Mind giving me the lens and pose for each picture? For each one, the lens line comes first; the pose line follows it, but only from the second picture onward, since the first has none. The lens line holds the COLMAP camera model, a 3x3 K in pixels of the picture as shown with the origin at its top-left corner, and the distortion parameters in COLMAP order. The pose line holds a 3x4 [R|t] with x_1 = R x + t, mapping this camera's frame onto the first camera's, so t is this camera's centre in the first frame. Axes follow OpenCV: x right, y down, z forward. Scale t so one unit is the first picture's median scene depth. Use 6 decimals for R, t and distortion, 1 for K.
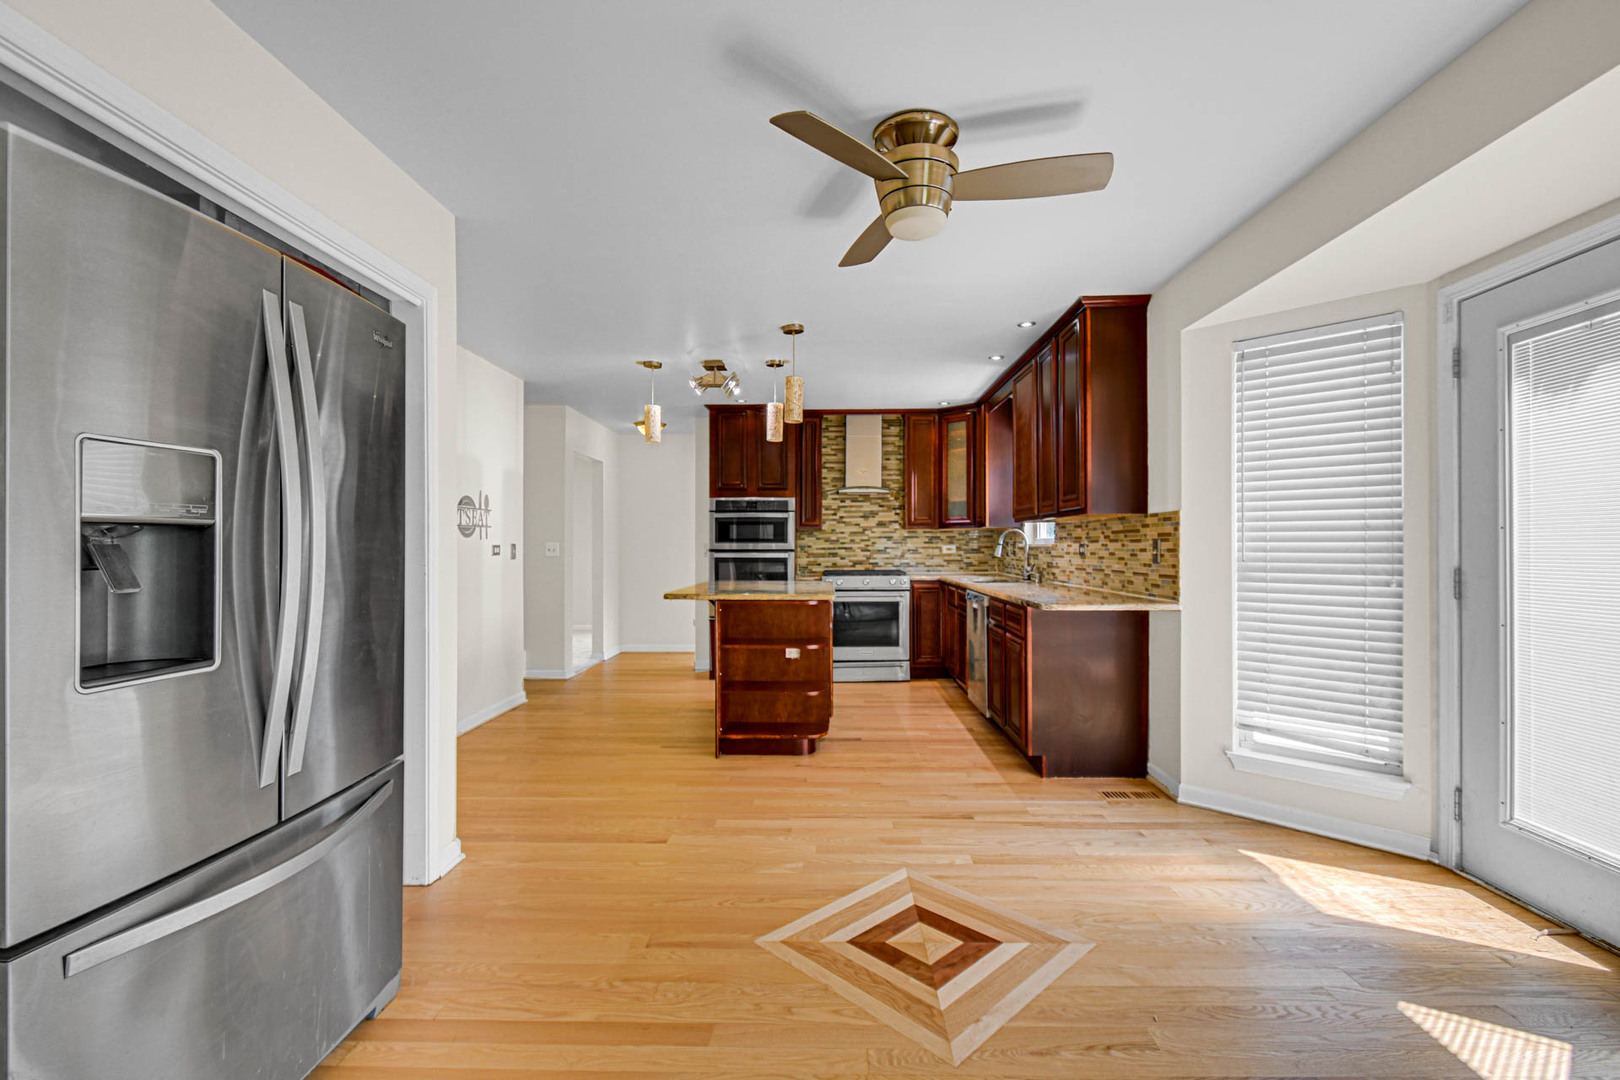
lens RADIAL K [[738.1, 0, 802.2], [0, 738.1, 539.3], [0, 0, 1]] dist [0.003874, -0.002236]
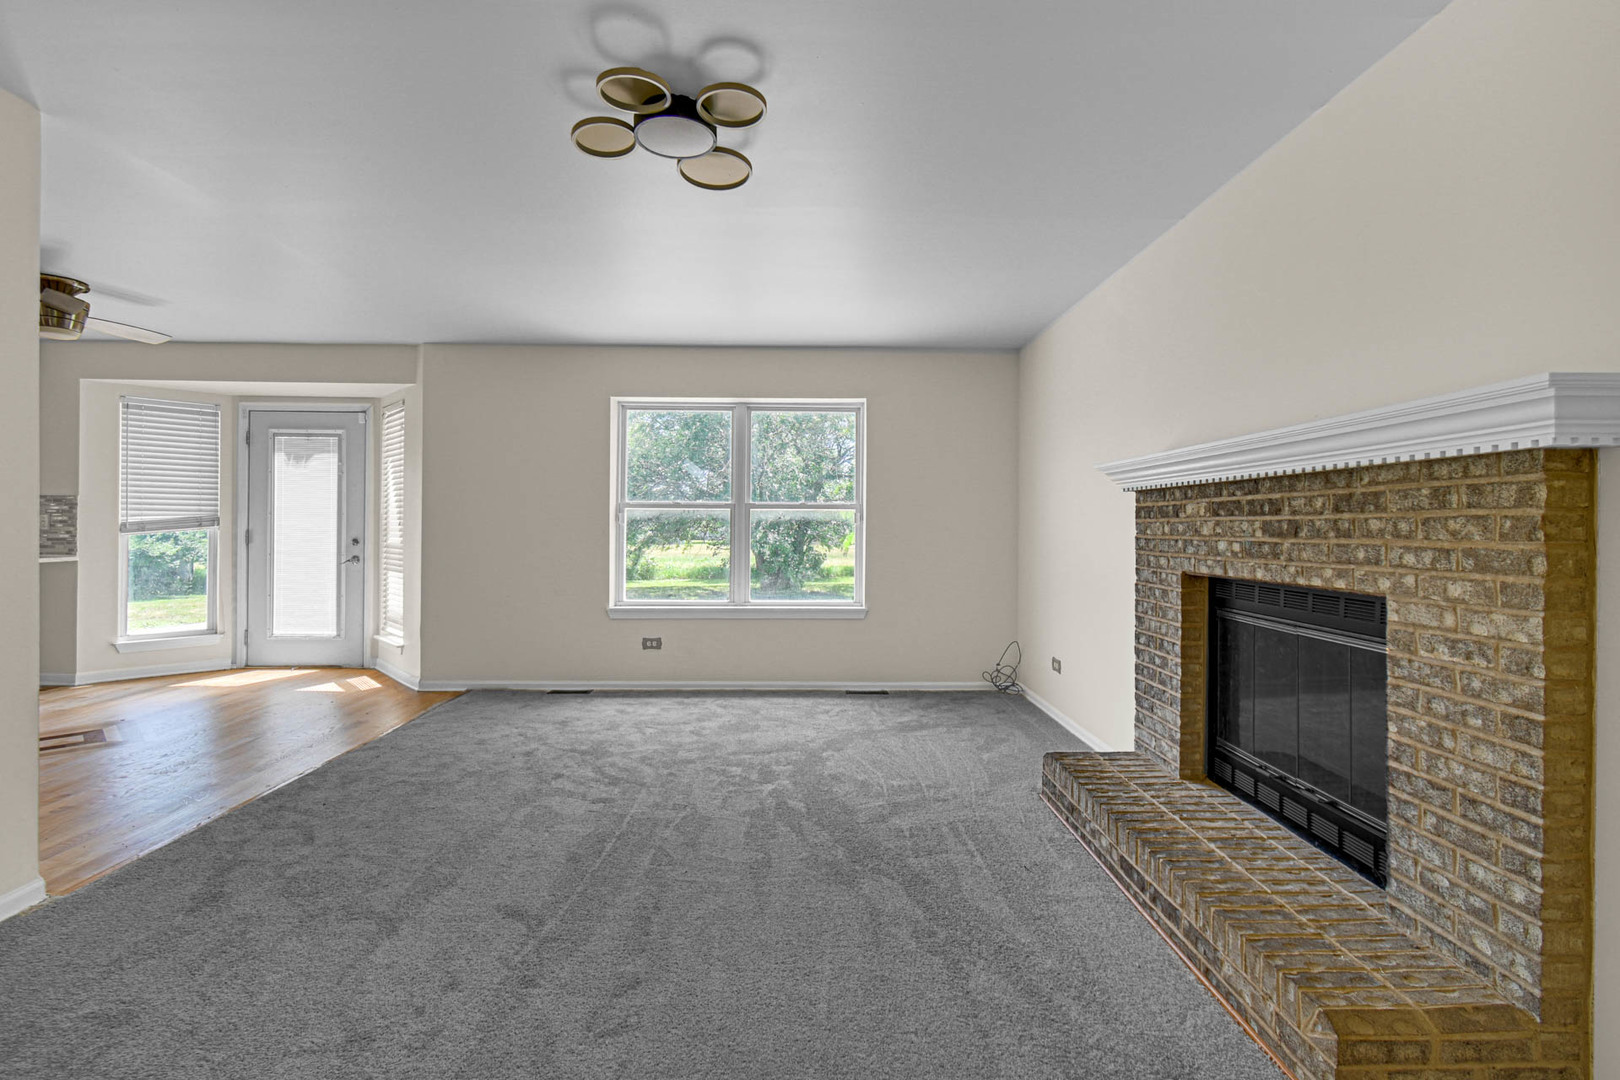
lens RADIAL K [[738.1, 0, 803.5], [0, 738.1, 535.3], [0, 0, 1]] dist [0.003874, -0.002236]
pose [[-0.046749, -0.009578, 0.998861, -0.585806], [-0.017490, 0.999809, 0.008769, 0.001663], [-0.998754, -0.017060, -0.046907, -0.233861]]
